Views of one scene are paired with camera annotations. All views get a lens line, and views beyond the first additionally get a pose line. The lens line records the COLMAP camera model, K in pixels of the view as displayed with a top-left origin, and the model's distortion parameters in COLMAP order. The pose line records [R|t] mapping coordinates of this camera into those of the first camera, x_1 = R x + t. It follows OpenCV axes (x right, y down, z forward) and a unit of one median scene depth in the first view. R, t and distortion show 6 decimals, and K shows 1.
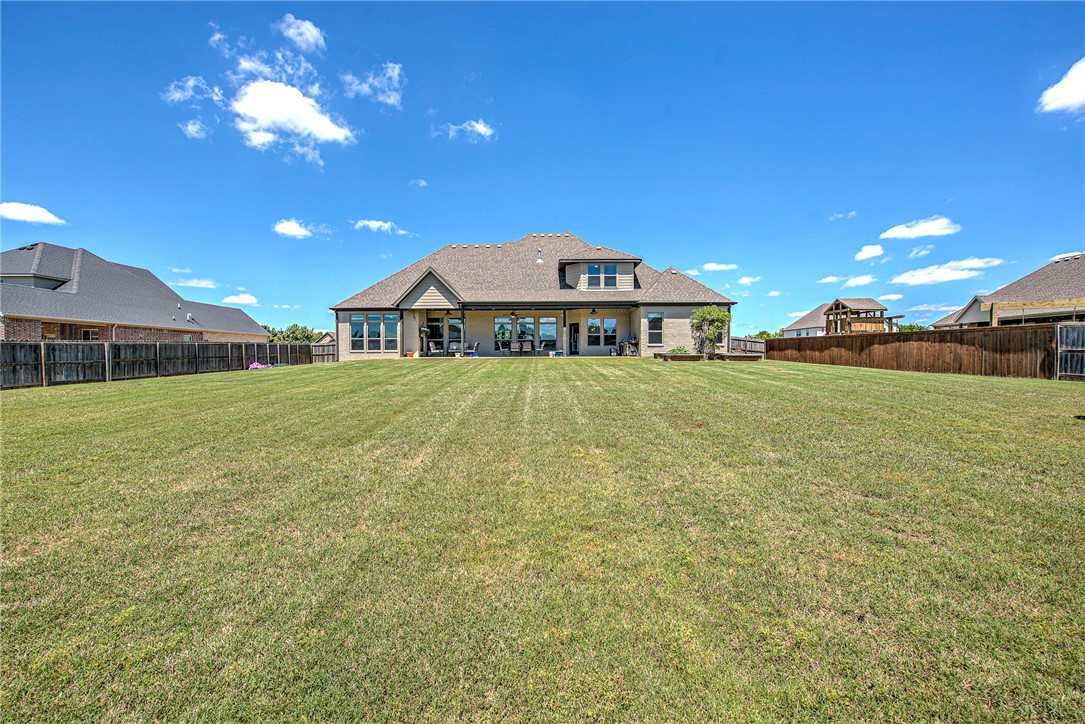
lens RADIAL K [[430.6, 0, 536.6], [0, 430.6, 383.0], [0, 0, 1]] dist [-0.001599, -0.001117]
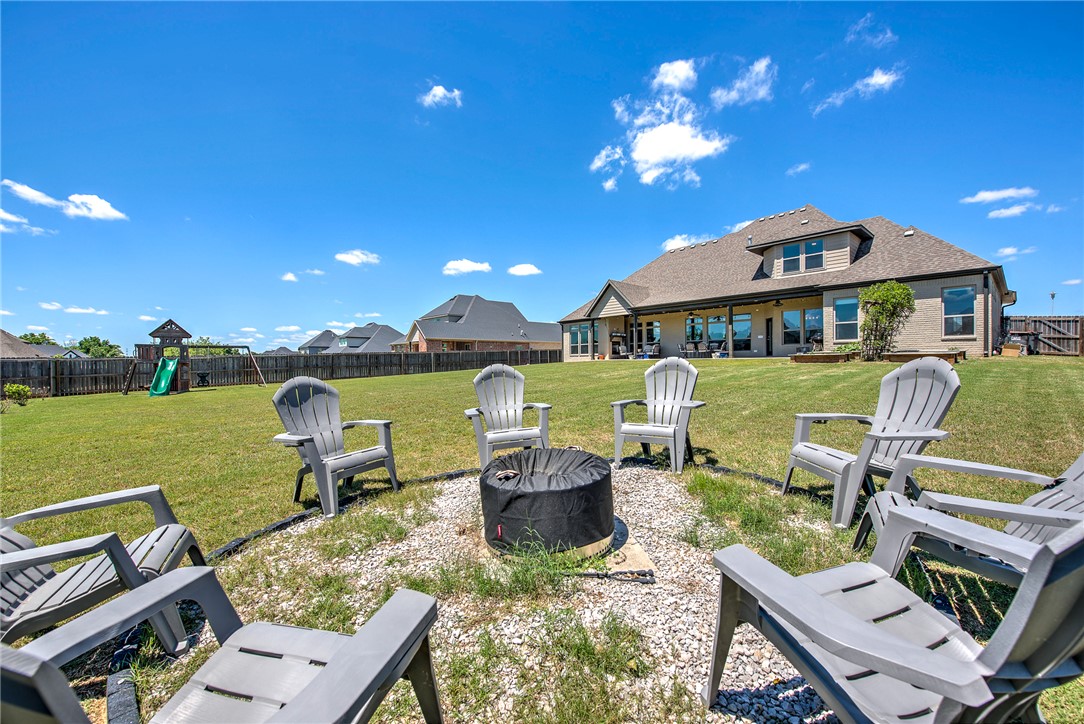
lens RADIAL K [[430.2, 0, 541.2], [0, 430.2, 361.2], [0, 0, 1]] dist [-0.001599, -0.001117]
pose [[0.659219, -0.003024, -0.751945, 0.432377], [-0.036337, 0.998696, -0.035873, -0.008090], [0.751072, 0.050972, 0.658249, 0.117140]]
